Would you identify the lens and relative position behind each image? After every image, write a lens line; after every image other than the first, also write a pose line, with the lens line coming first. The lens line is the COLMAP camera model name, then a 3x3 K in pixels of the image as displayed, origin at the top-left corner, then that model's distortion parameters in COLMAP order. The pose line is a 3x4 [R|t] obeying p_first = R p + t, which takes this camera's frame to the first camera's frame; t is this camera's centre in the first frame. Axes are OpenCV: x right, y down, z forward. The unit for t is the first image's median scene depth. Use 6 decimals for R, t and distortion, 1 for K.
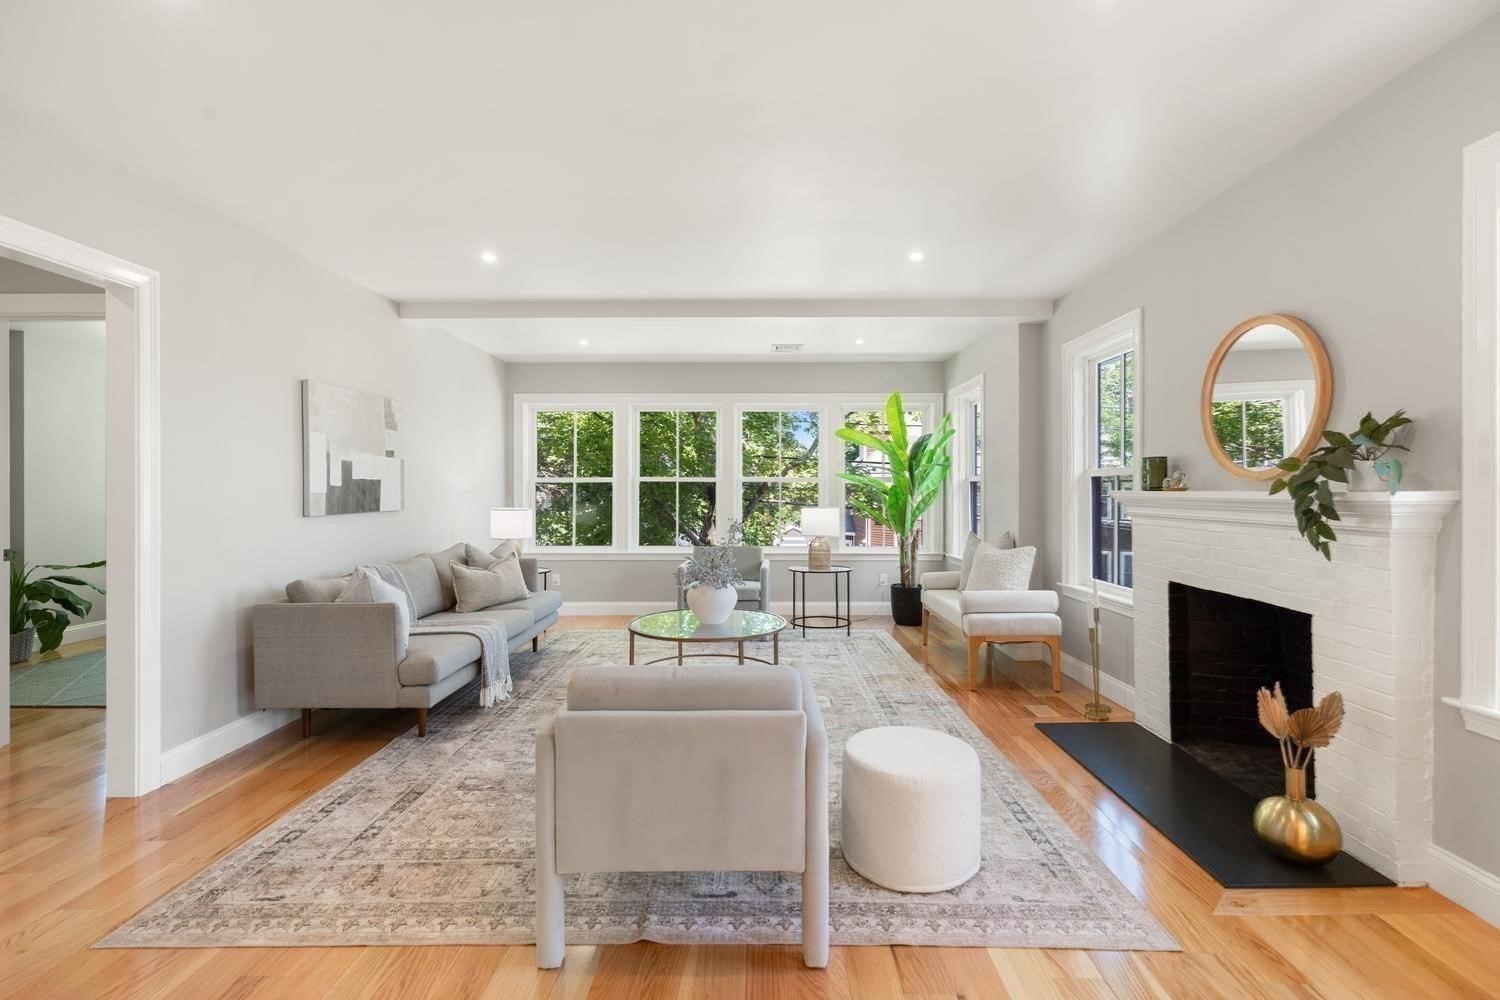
lens RADIAL K [[685.3, 0, 756.9], [0, 685.3, 492.9], [0, 0, 1]] dist [0.015779, -0.001330]
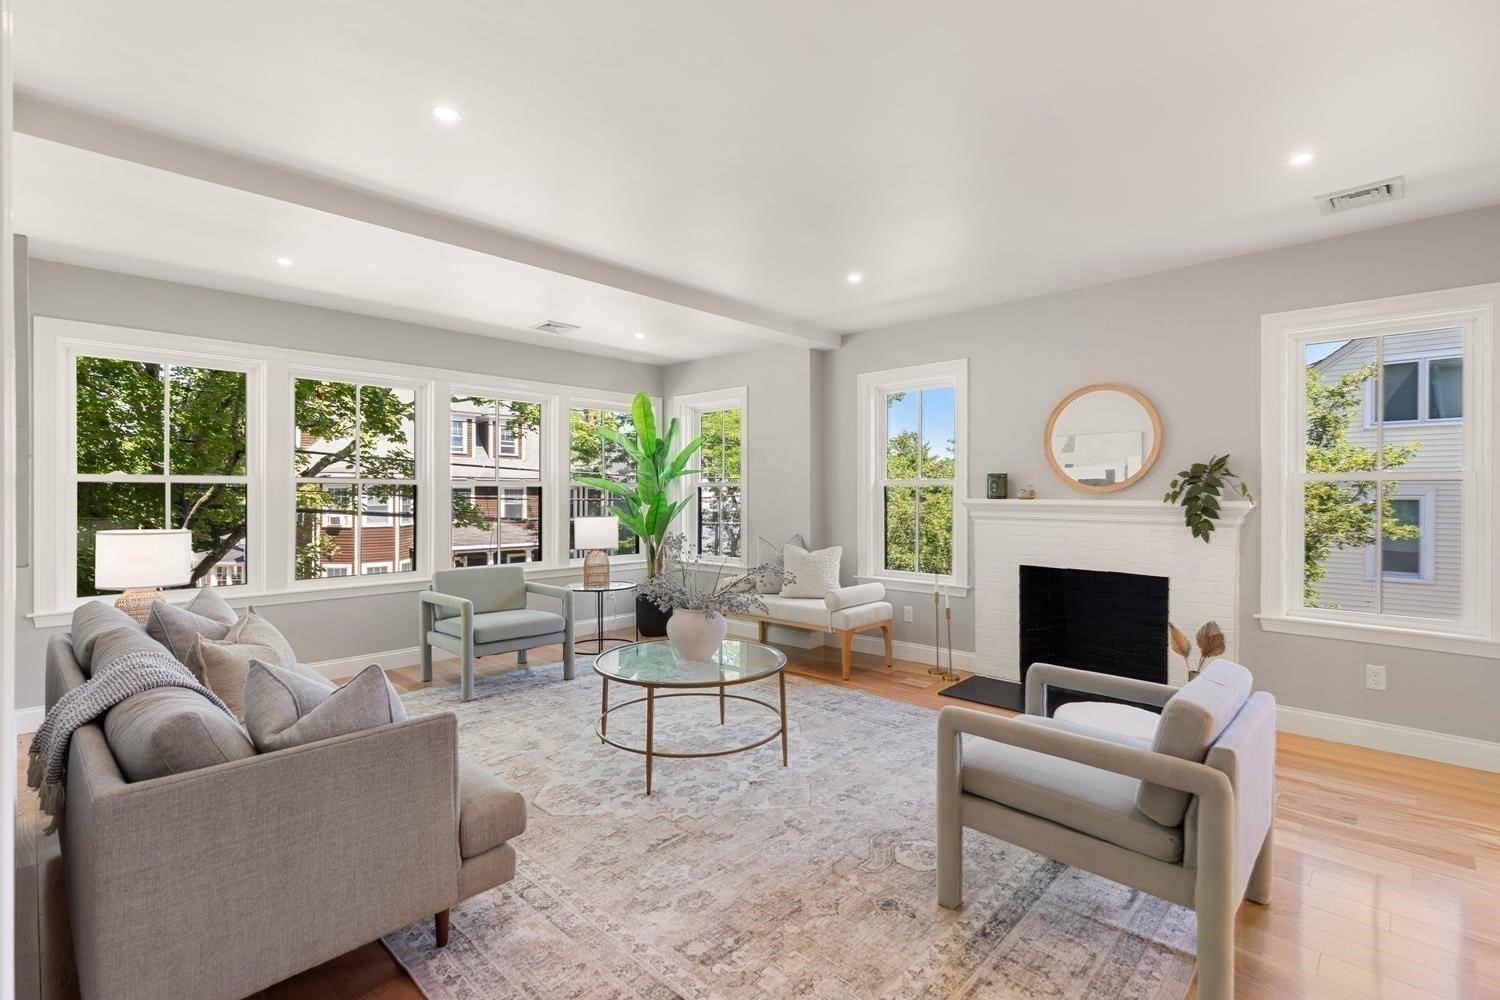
lens RADIAL K [[685.3, 0, 776.0], [0, 685.3, 496.6], [0, 0, 1]] dist [0.015779, -0.001330]
pose [[0.674955, -0.000361, 0.737859, -0.734593], [0.000230, 1.000000, 0.000278, -0.008518], [-0.737859, -0.000018, 0.674955, 0.435849]]
